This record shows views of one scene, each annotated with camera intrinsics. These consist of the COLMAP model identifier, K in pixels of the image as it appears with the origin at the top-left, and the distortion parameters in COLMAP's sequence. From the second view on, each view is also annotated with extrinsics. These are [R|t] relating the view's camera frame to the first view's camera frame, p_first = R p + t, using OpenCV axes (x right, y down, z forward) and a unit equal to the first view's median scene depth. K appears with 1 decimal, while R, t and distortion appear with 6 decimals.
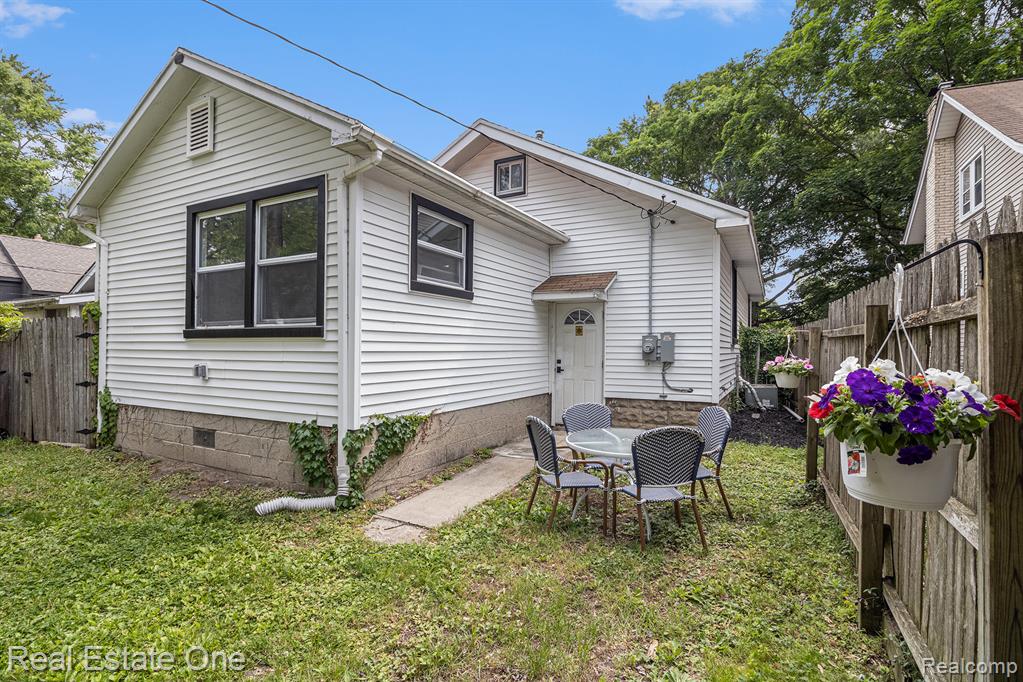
lens RADIAL K [[491.5, 0, 489.5], [0, 491.5, 334.7], [0, 0, 1]] dist [-0.009206, -0.008856]
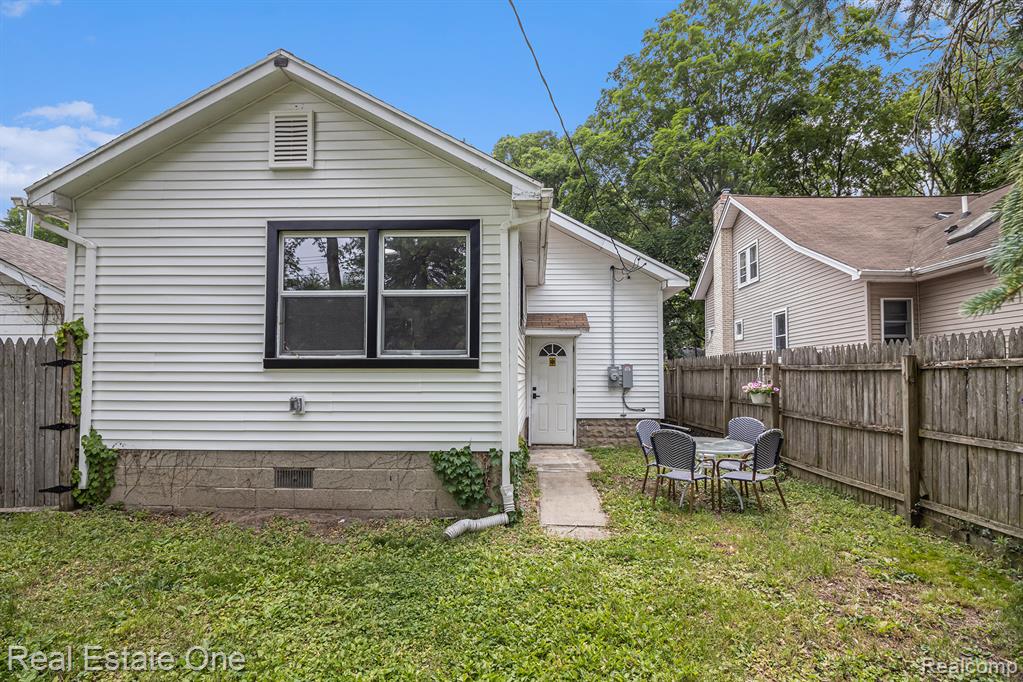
lens RADIAL K [[491.5, 0, 515.4], [0, 491.5, 348.6], [0, 0, 1]] dist [-0.009206, -0.008856]
pose [[0.892154, 0.022099, 0.451190, -0.539379], [-0.009431, 0.999496, -0.030306, -0.005016], [-0.451632, 0.022782, 0.891913, -0.002424]]
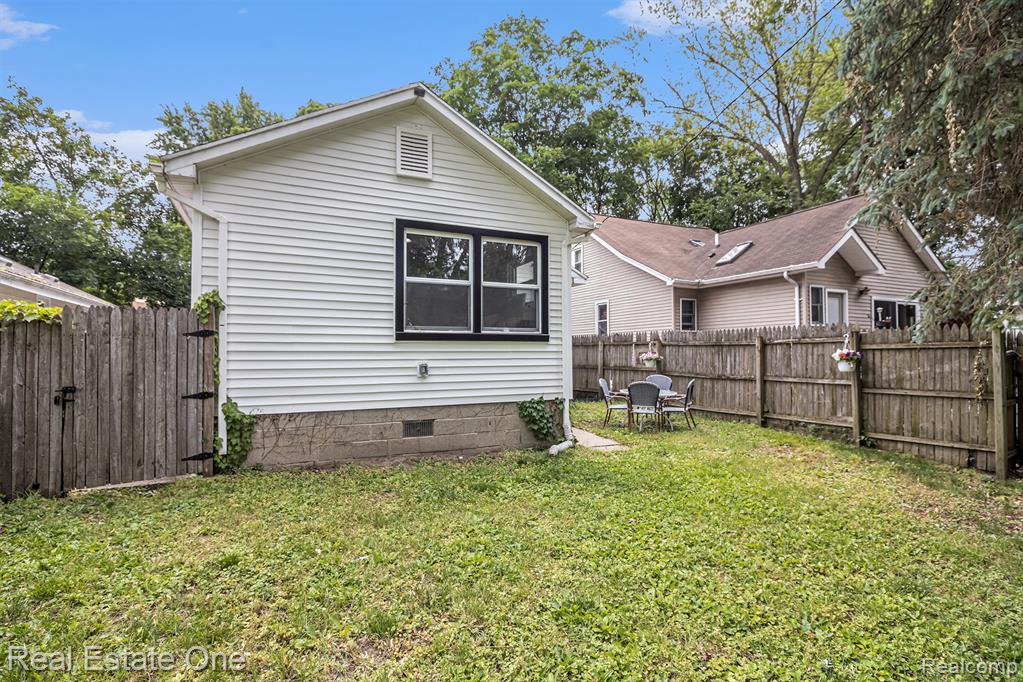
lens RADIAL K [[491.5, 0, 503.9], [0, 491.5, 332.4], [0, 0, 1]] dist [-0.009206, -0.008856]
pose [[0.592938, 0.030148, 0.804683, -1.182240], [-0.016336, 0.999544, -0.025411, 0.011942], [-0.805082, 0.001921, 0.593160, 0.143191]]
